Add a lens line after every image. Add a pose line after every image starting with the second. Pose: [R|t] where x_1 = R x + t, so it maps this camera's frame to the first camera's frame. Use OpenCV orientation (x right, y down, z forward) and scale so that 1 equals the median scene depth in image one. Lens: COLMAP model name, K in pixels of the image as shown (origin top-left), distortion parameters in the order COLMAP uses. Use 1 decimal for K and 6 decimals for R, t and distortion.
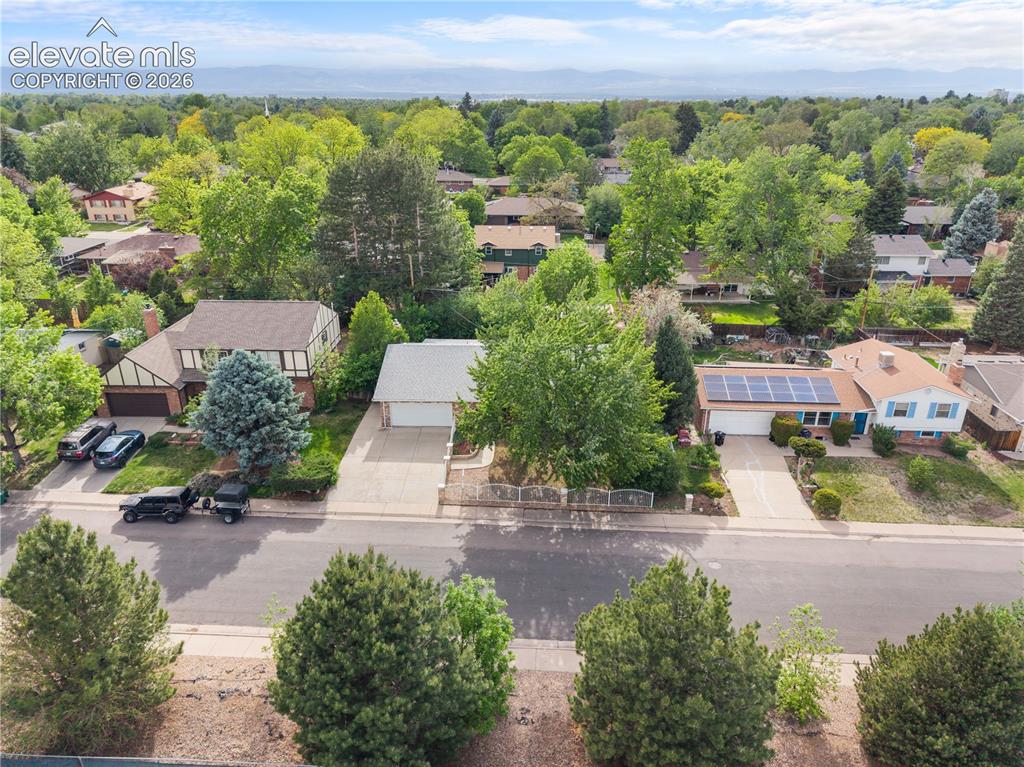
lens RADIAL K [[682.5, 0, 506.3], [0, 682.5, 383.8], [0, 0, 1]] dist [-0.003435, -0.000343]
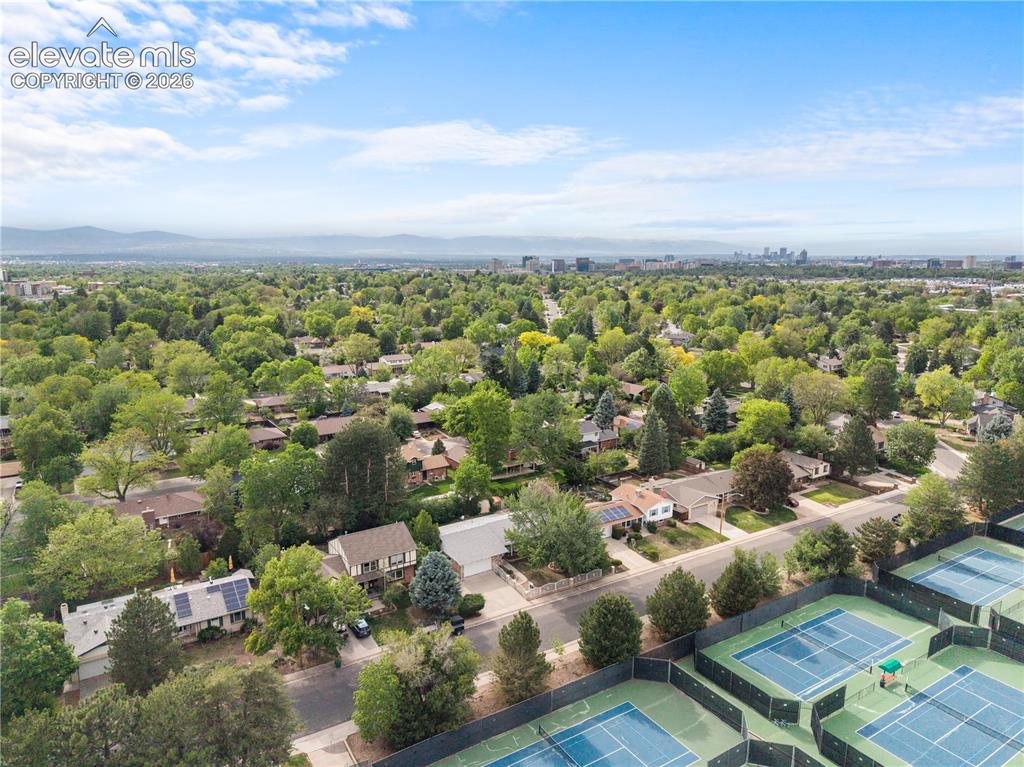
lens RADIAL K [[682.5, 0, 506.3], [0, 682.5, 383.8], [0, 0, 1]] dist [-0.003435, -0.000343]
pose [[0.813215, -0.101182, 0.573099, -1.158938], [0.219231, 0.965485, -0.140626, -0.173130], [-0.539090, 0.240000, 0.807330, -0.766083]]
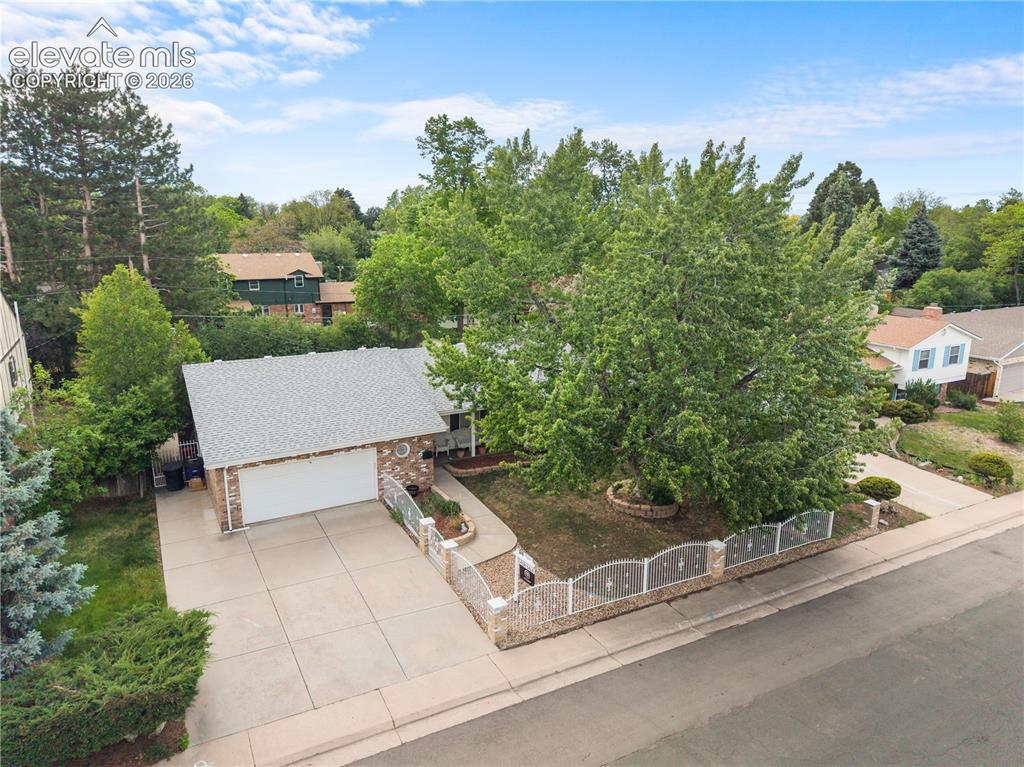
lens RADIAL K [[682.5, 0, 506.3], [0, 682.5, 383.8], [0, 0, 1]] dist [-0.003435, -0.000343]
pose [[0.850624, -0.110842, 0.513957, -0.252993], [0.198077, 0.973061, -0.117973, 0.061569], [-0.487035, 0.202154, 0.849665, 0.543625]]
